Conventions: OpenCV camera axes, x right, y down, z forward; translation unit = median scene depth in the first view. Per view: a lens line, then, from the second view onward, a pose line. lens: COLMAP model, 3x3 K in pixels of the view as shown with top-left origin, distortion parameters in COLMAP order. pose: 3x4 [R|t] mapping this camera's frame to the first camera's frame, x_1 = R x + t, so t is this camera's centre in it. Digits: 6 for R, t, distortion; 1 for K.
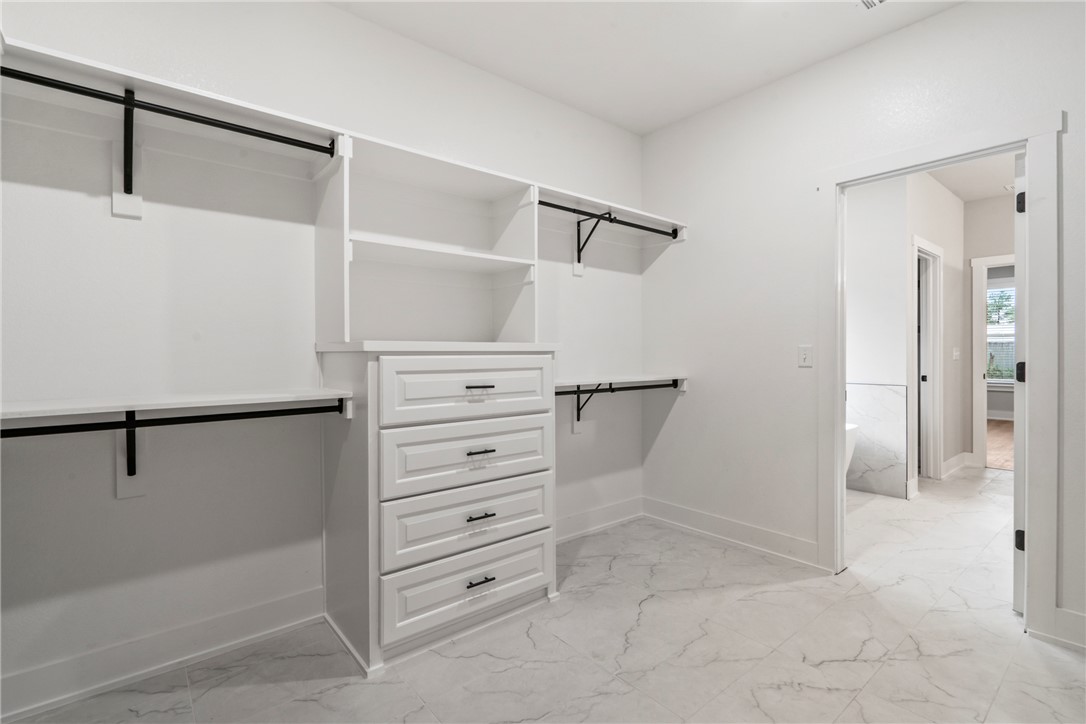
lens RADIAL K [[500.2, 0, 544.8], [0, 500.2, 355.6], [0, 0, 1]] dist [-0.001792, 0.000074]
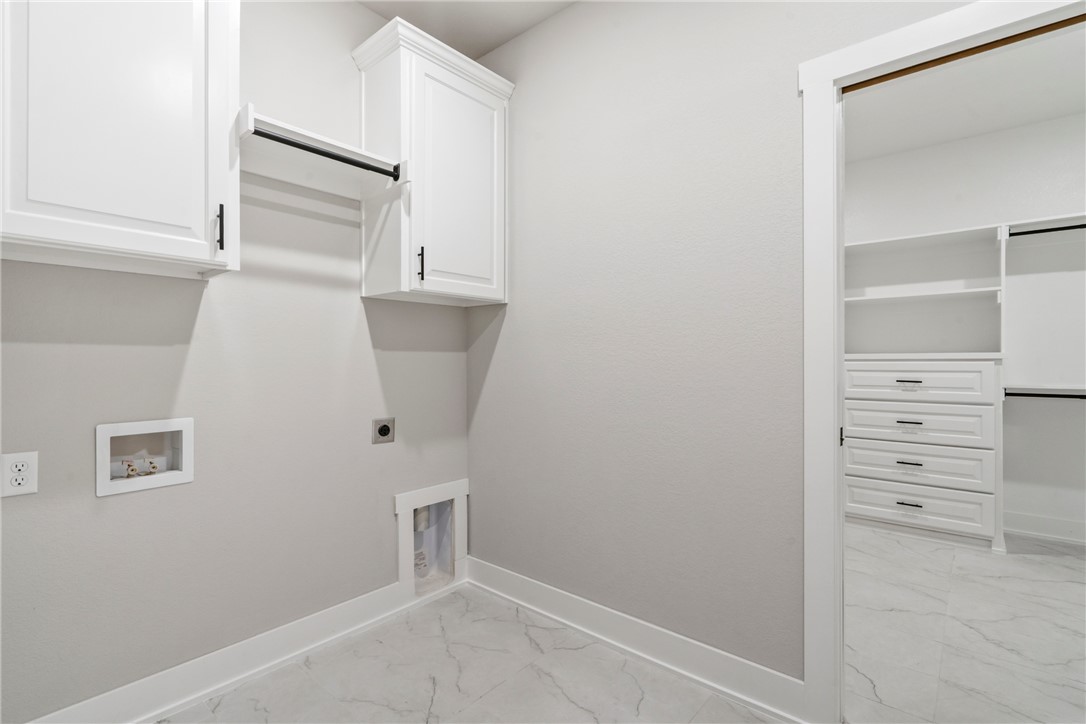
lens RADIAL K [[500.2, 0, 543.8], [0, 500.2, 360.0], [0, 0, 1]] dist [-0.001792, 0.000074]
pose [[0.171399, 0.001064, -0.985201, 1.208597], [0.002912, 0.999995, 0.001586, -0.010892], [0.985197, -0.003141, 0.171395, -0.404074]]
